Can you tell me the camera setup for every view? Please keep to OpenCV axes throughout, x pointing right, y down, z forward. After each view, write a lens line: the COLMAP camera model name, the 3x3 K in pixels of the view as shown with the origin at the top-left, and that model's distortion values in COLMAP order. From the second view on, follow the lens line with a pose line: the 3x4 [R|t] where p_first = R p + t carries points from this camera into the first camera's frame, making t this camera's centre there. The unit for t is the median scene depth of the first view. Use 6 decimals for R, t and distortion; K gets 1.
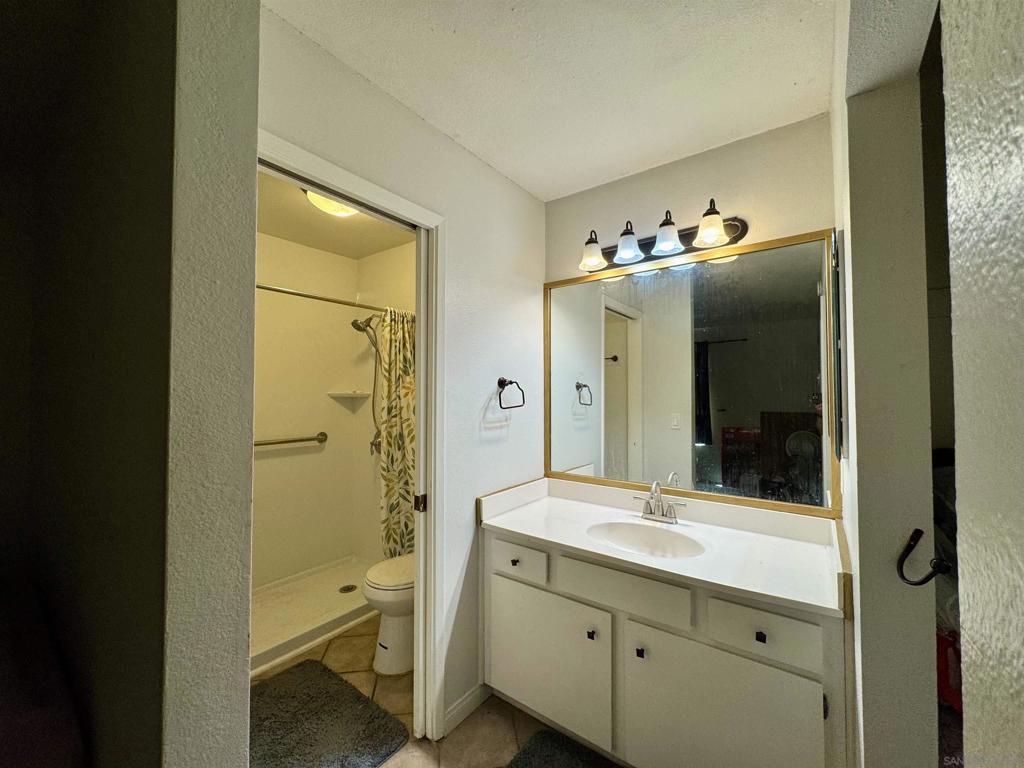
lens RADIAL K [[406.6, 0, 512.0], [0, 406.6, 384.0], [0, 0, 1]] dist [0.000793, 0.000158]
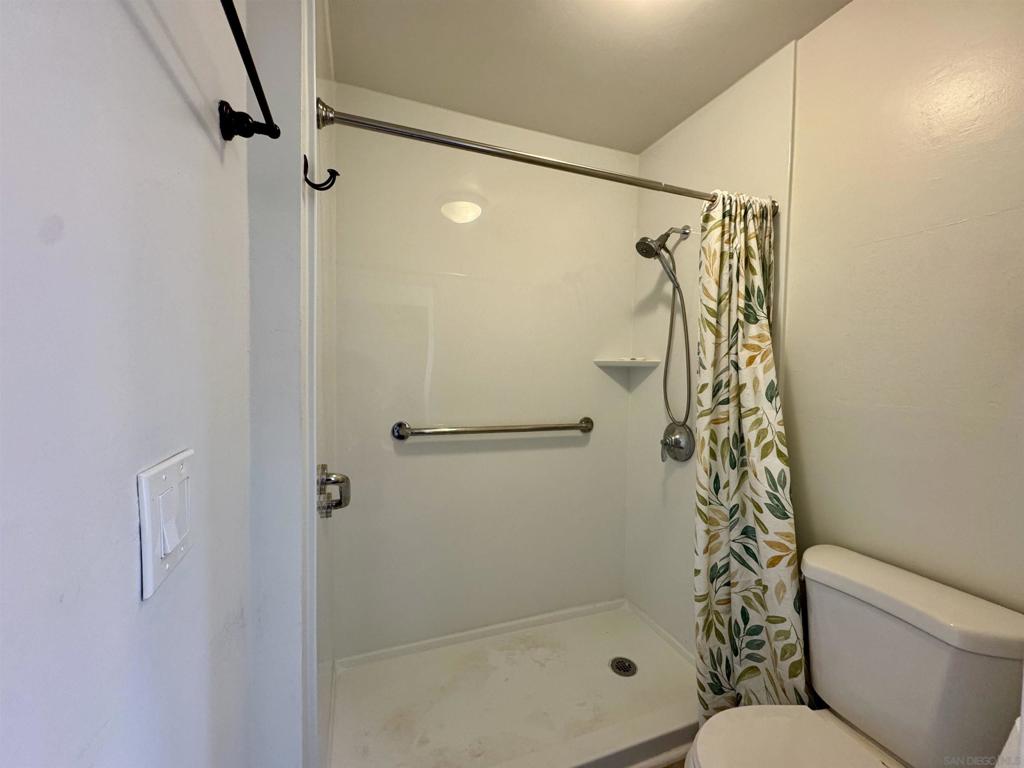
lens RADIAL K [[407.8, 0, 511.6], [0, 407.8, 383.4], [0, 0, 1]] dist [-0.001603, 0.000383]
pose [[0.843219, 0.034967, -0.536432, -0.239435], [-0.006581, 0.998479, 0.054740, 0.029021], [0.537530, -0.042628, 0.842167, 0.414578]]
